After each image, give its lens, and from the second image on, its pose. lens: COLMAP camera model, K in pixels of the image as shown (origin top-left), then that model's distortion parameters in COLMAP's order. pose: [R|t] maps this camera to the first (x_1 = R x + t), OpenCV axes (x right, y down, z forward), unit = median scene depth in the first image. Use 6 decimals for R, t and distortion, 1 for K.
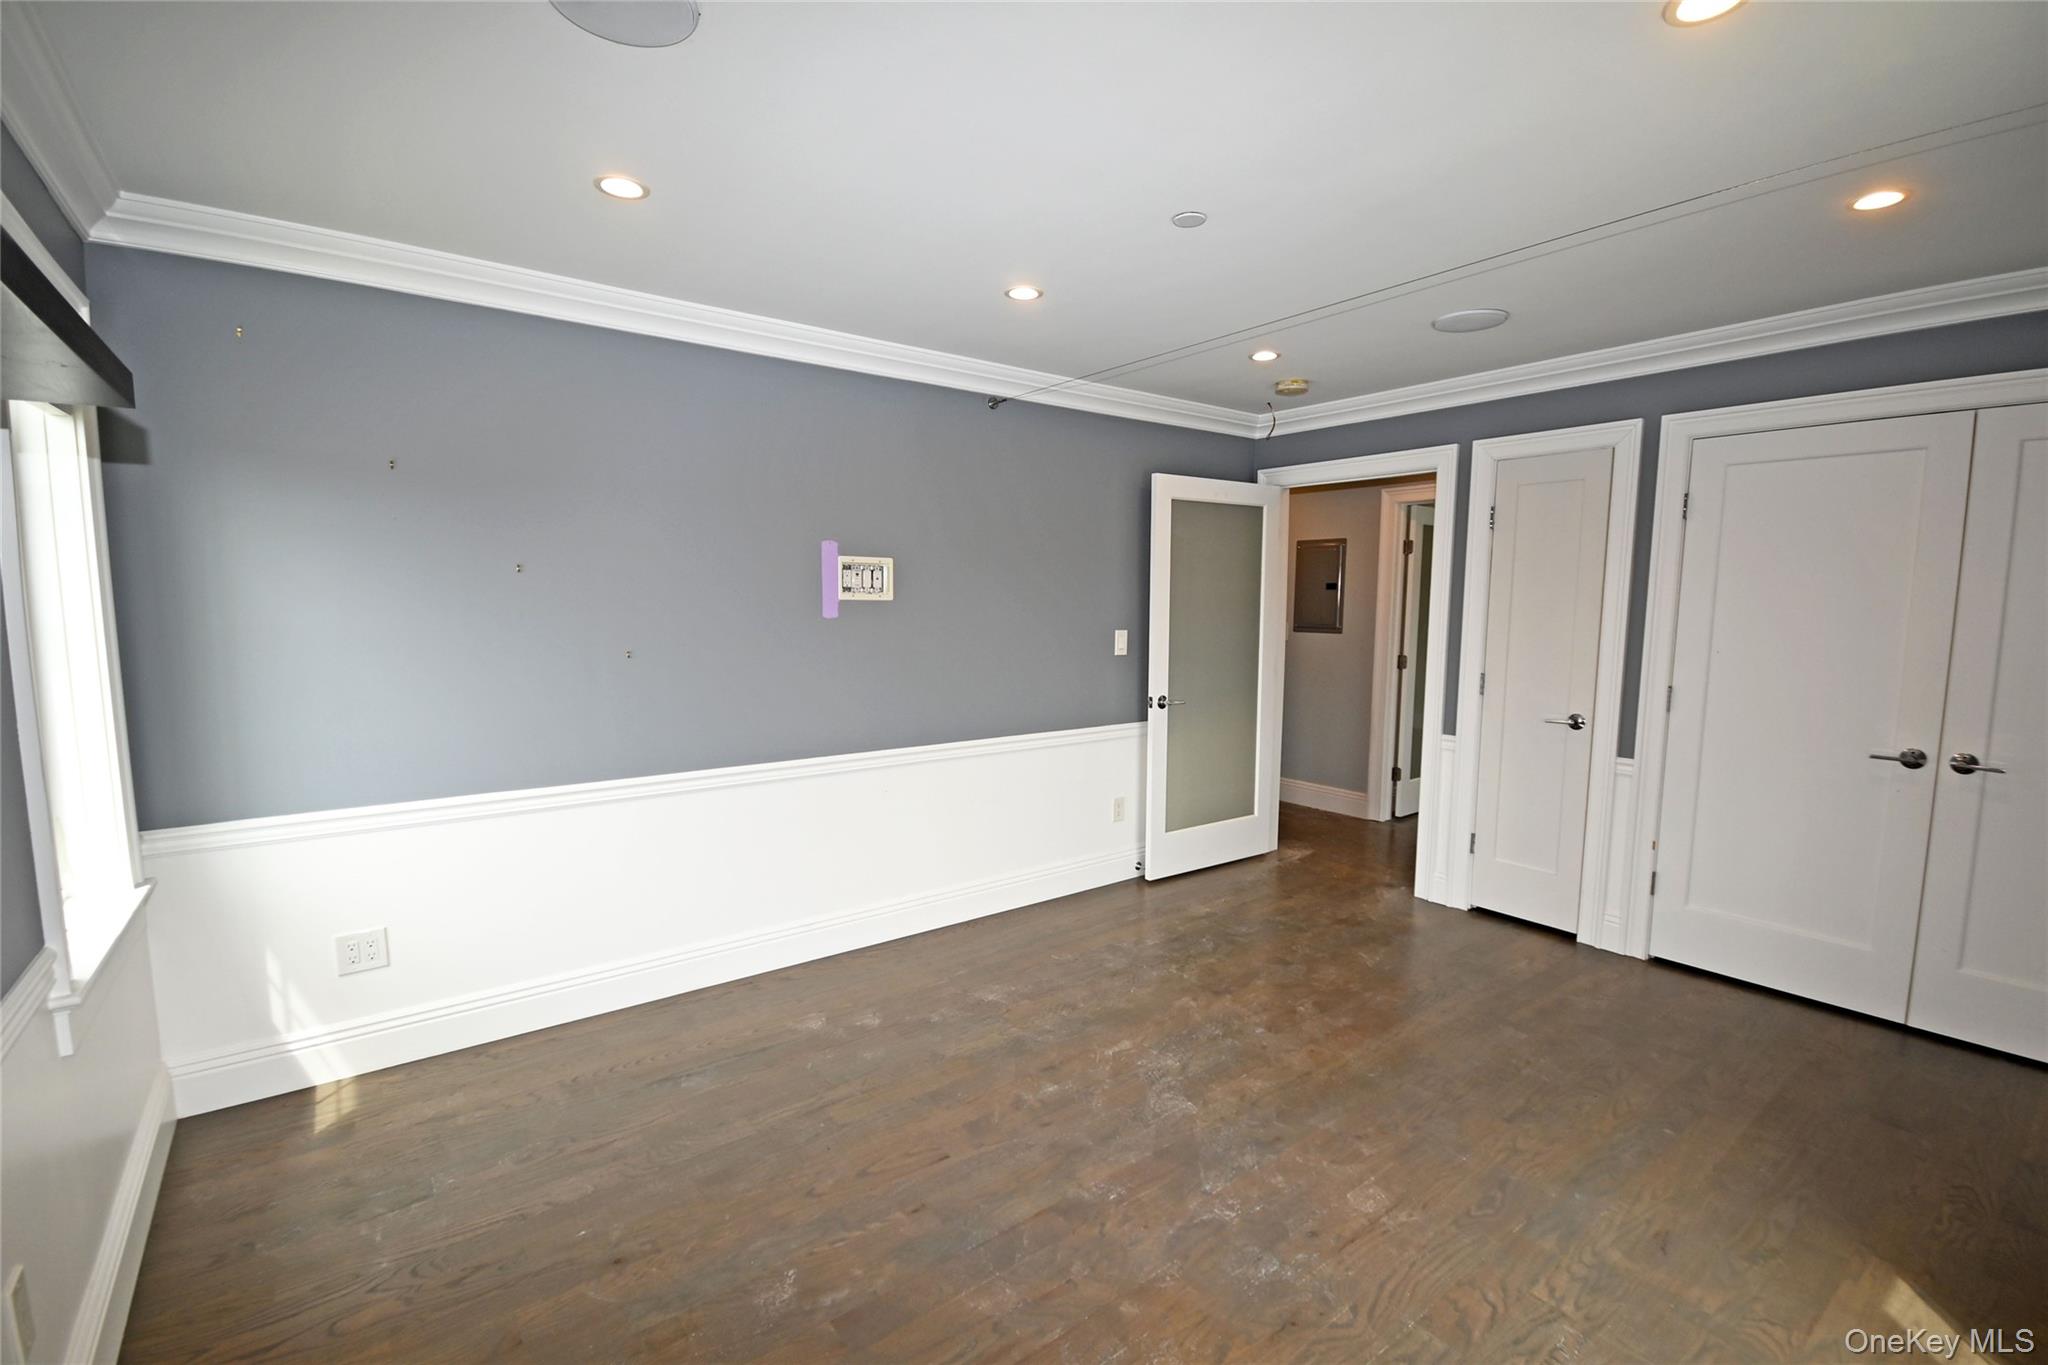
lens RADIAL K [[900.7, 0, 1023.4], [0, 900.7, 695.3], [0, 0, 1]] dist [0.002825, -0.000109]
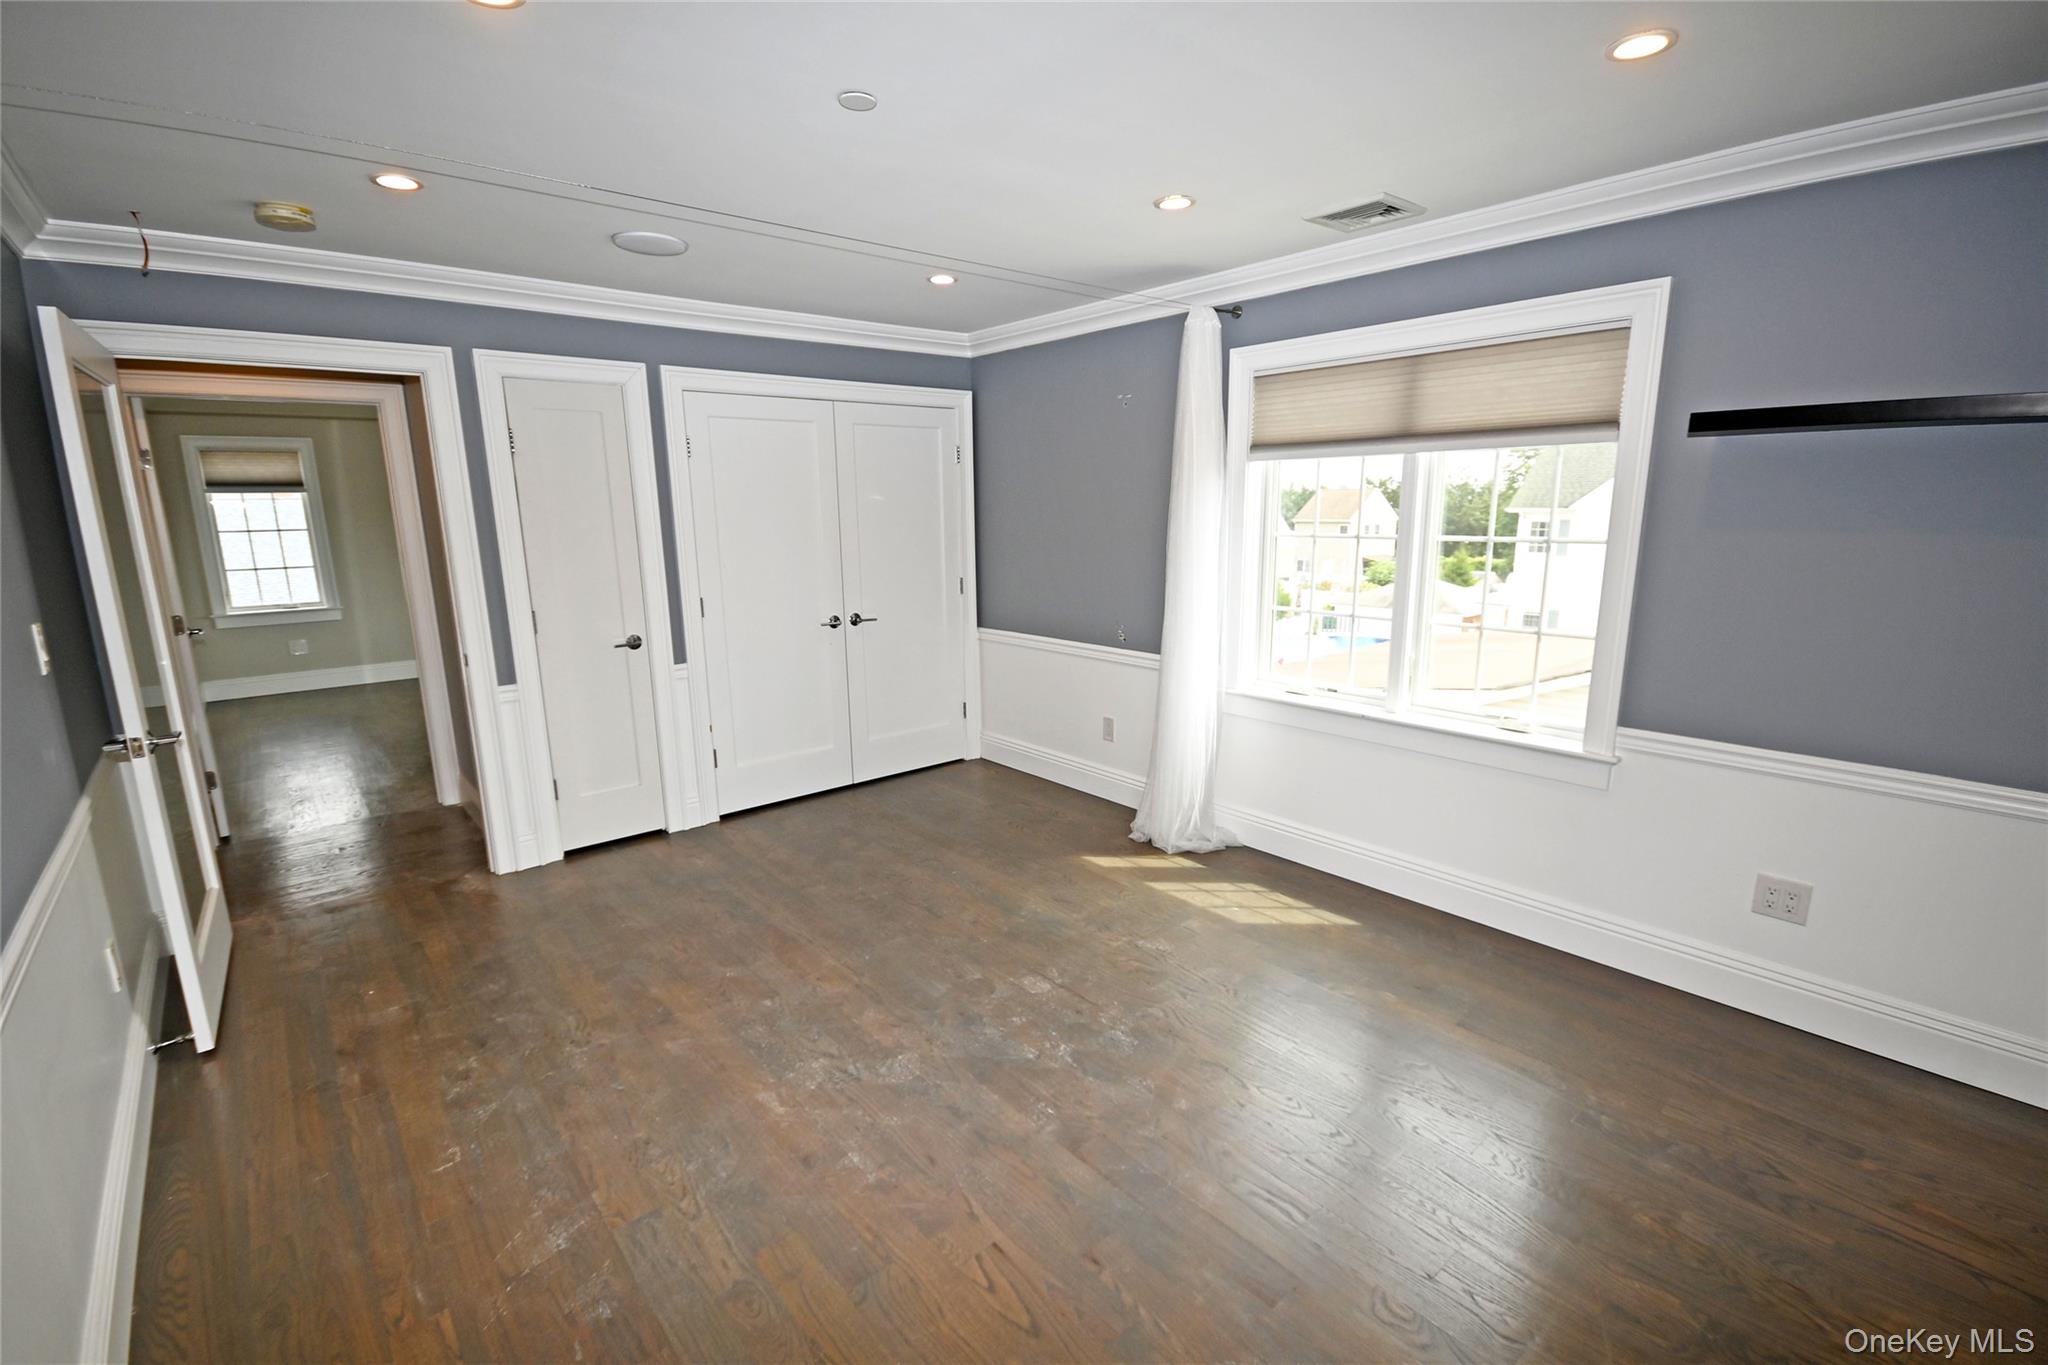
lens RADIAL K [[903.9, 0, 1020.3], [0, 903.9, 688.6], [0, 0, 1]] dist [-0.003761, -0.000111]
pose [[-0.058006, -0.207803, 0.976449, -0.566540], [0.122822, 0.969180, 0.213552, -0.106548], [-0.990732, 0.132317, -0.030696, 0.681570]]
